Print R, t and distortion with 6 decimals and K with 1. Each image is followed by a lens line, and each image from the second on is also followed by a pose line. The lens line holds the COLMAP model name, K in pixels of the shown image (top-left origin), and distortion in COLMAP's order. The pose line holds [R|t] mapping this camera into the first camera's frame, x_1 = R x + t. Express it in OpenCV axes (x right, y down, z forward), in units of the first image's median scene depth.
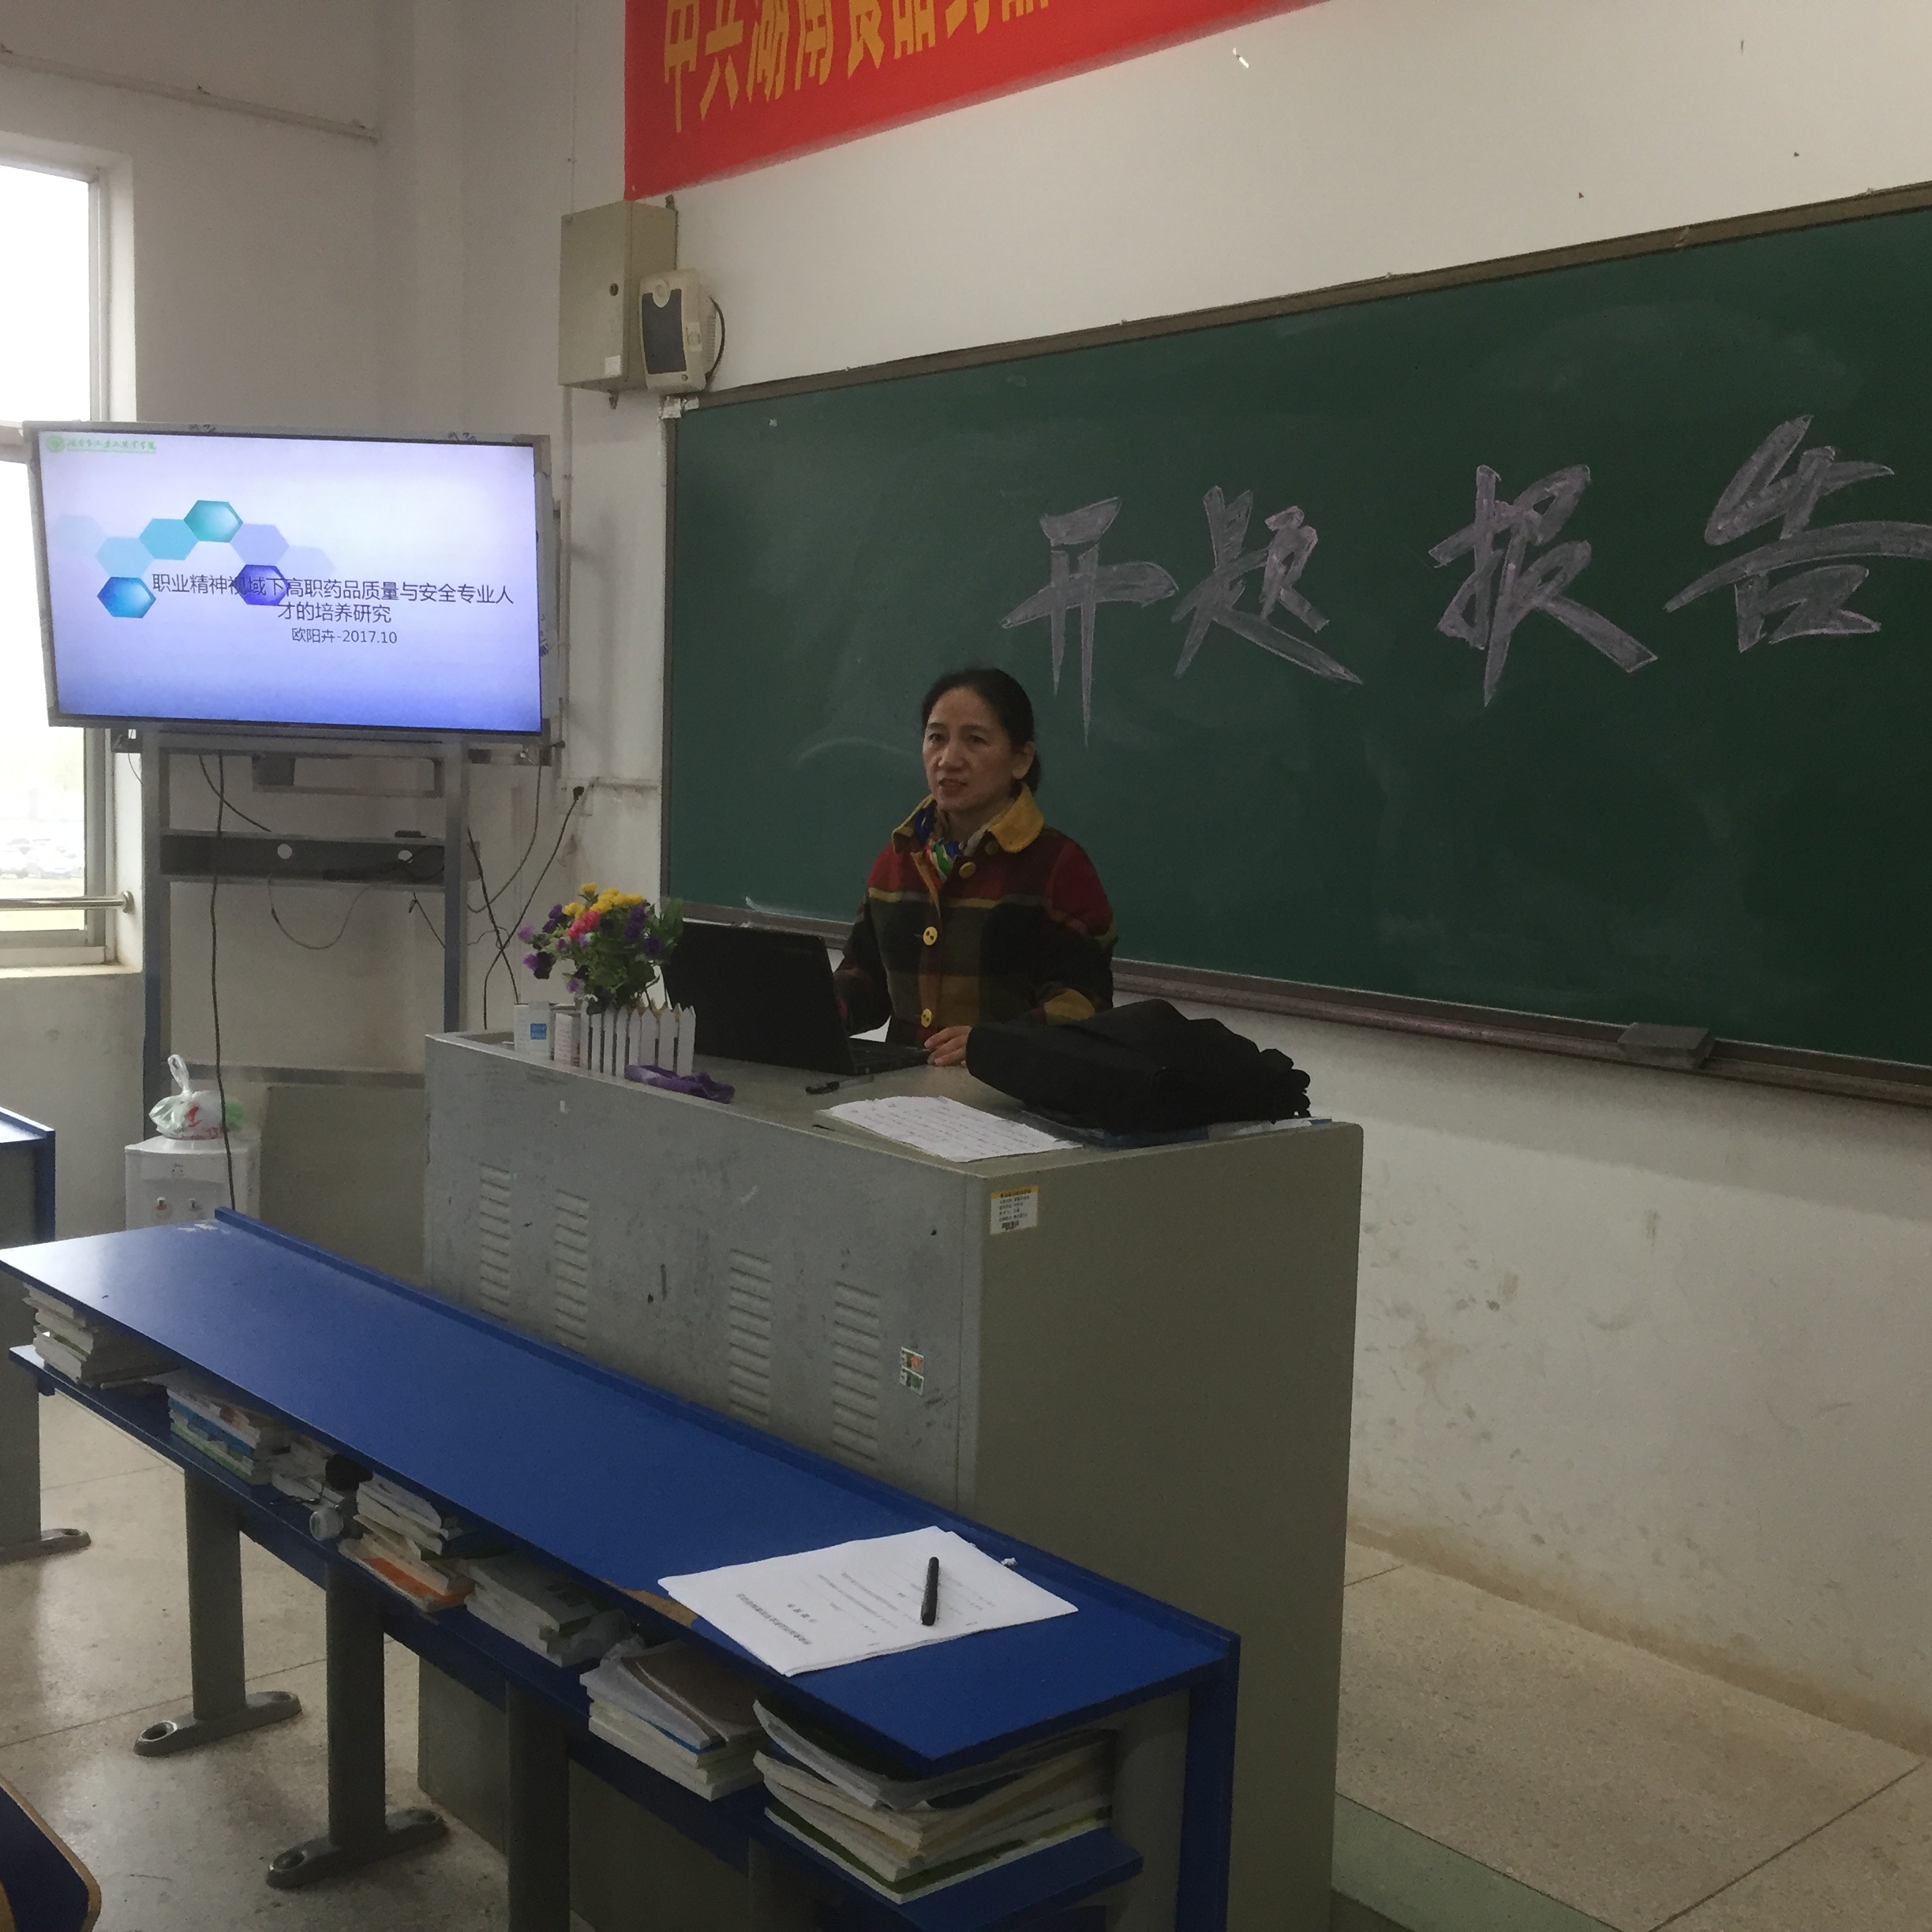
lens RADIAL K [[2171.1, 0, 966.8], [0, 2171.1, 911.4], [0, 0, 1]] dist [0.078325, -0.033937]
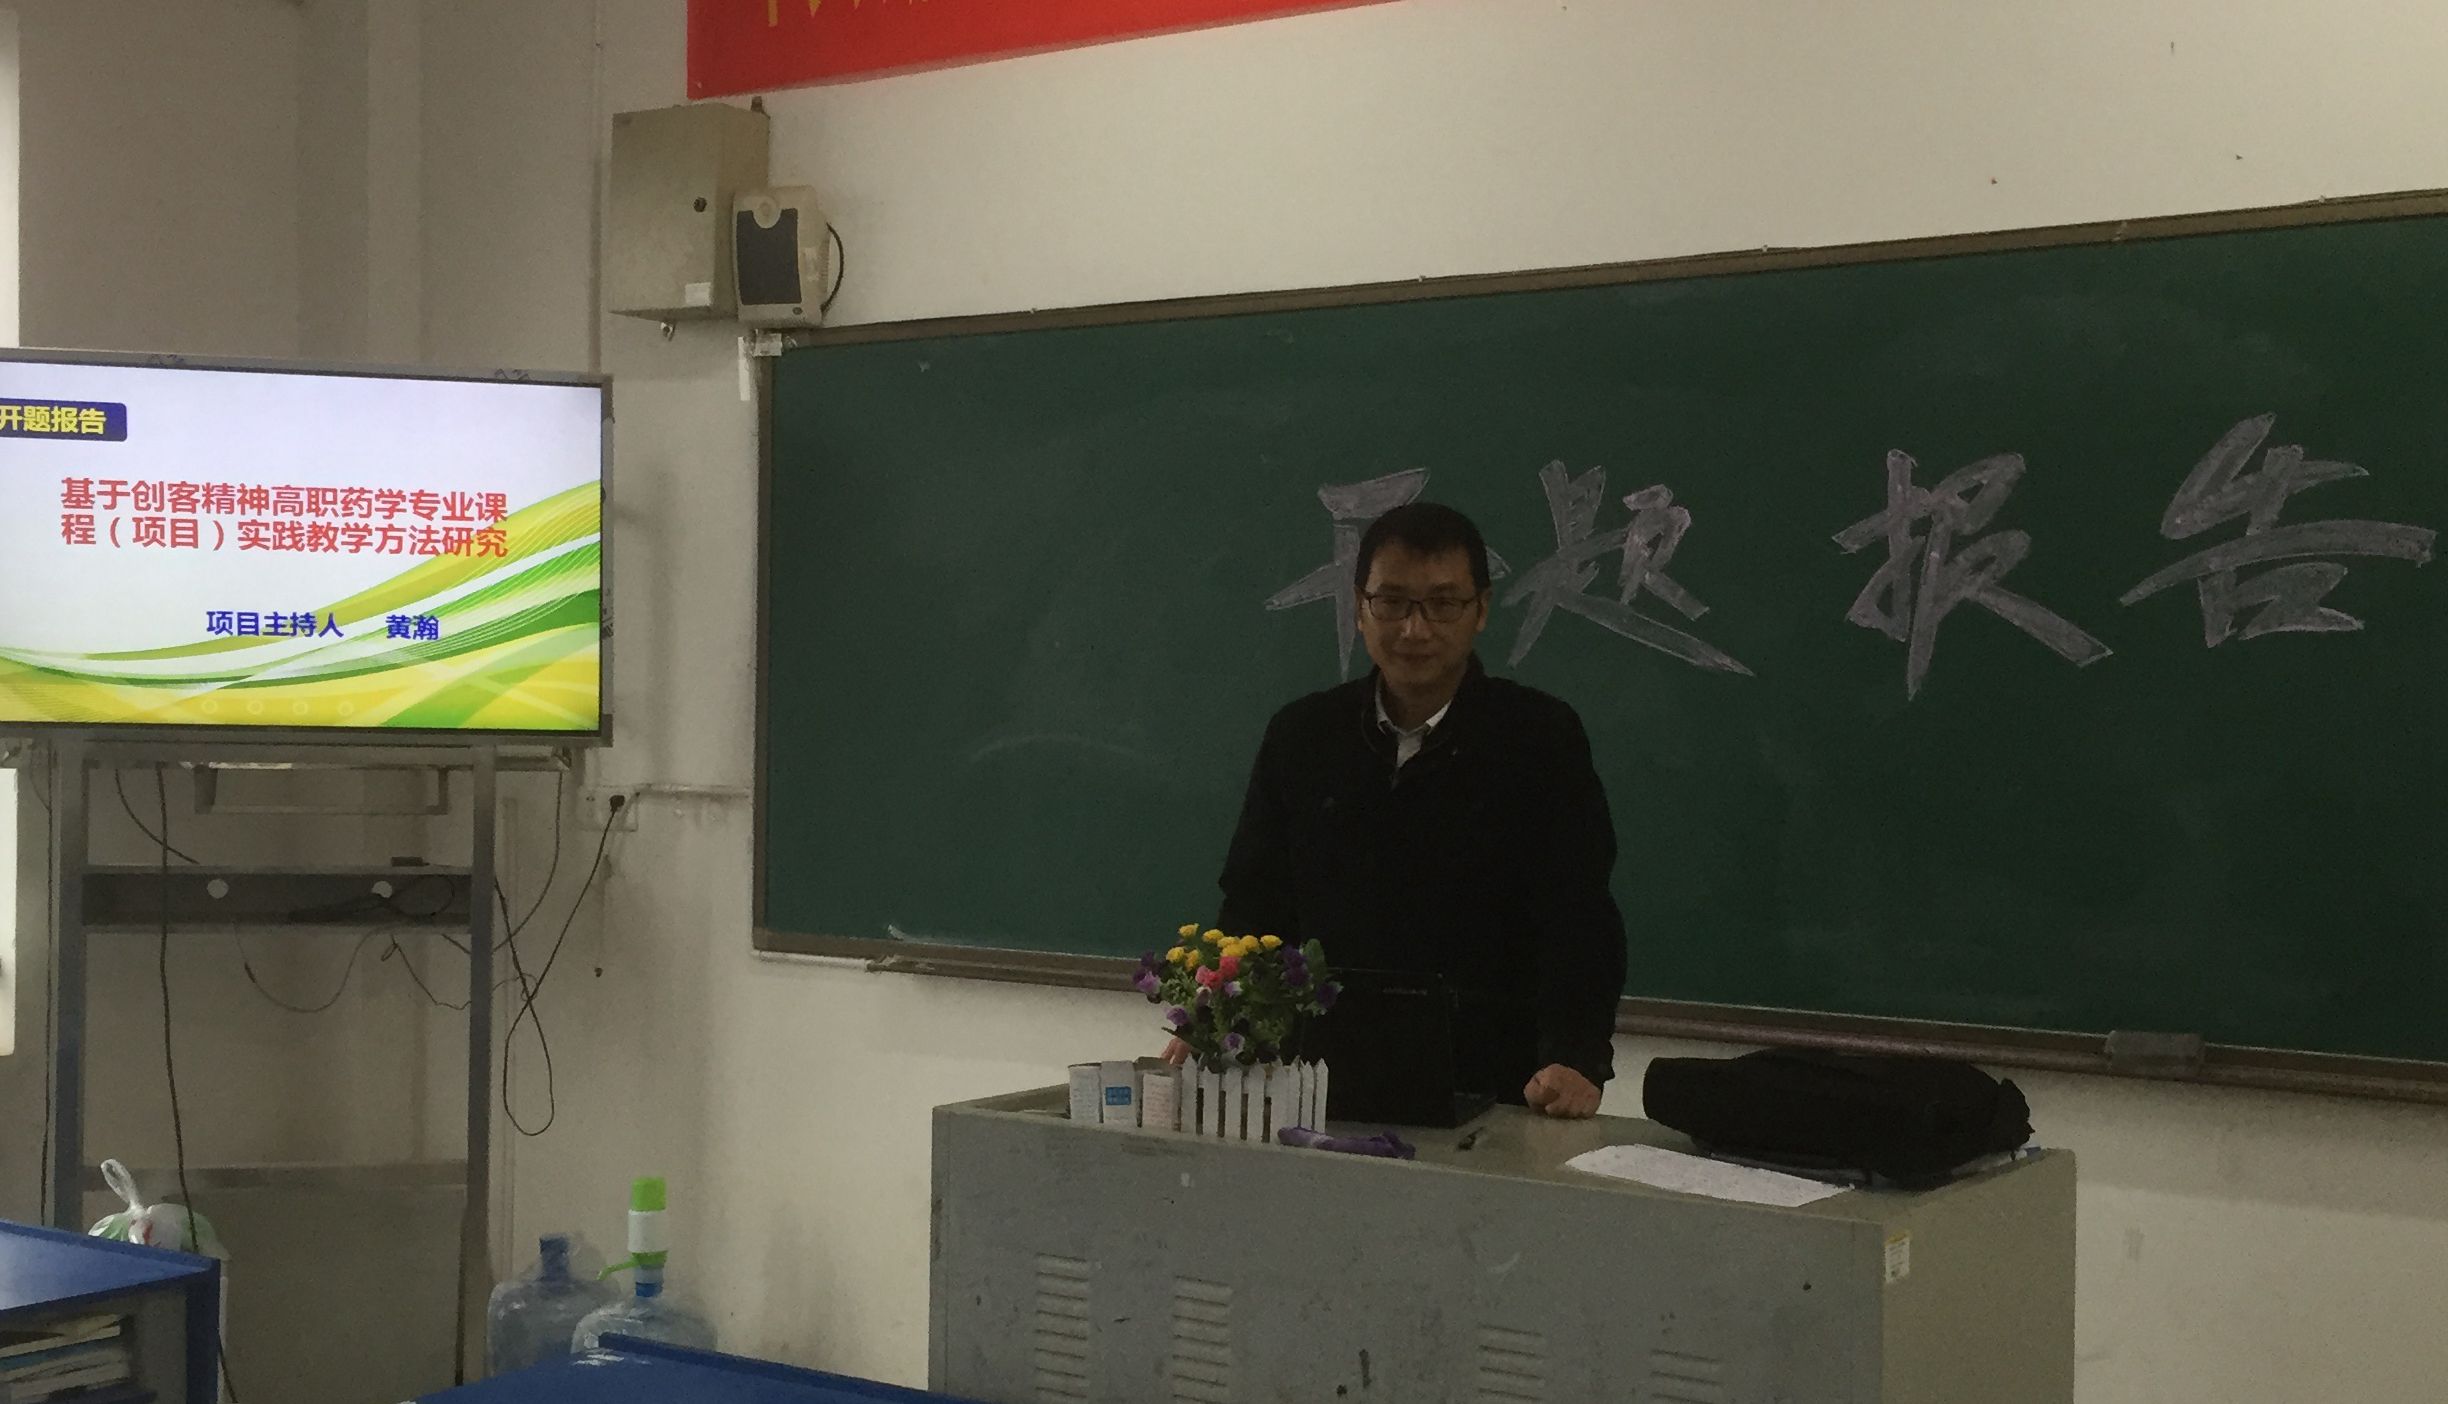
lens RADIAL K [[2718.6, 0, 1224.0], [0, 2718.6, 702.0], [0, 0, 1]] dist [0.075241, 0.007335]
pose [[0.967011, -0.014839, 0.254301, -0.346154], [0.034042, 0.996875, -0.071280, -0.018832], [-0.252448, 0.077586, 0.964495, -0.066400]]
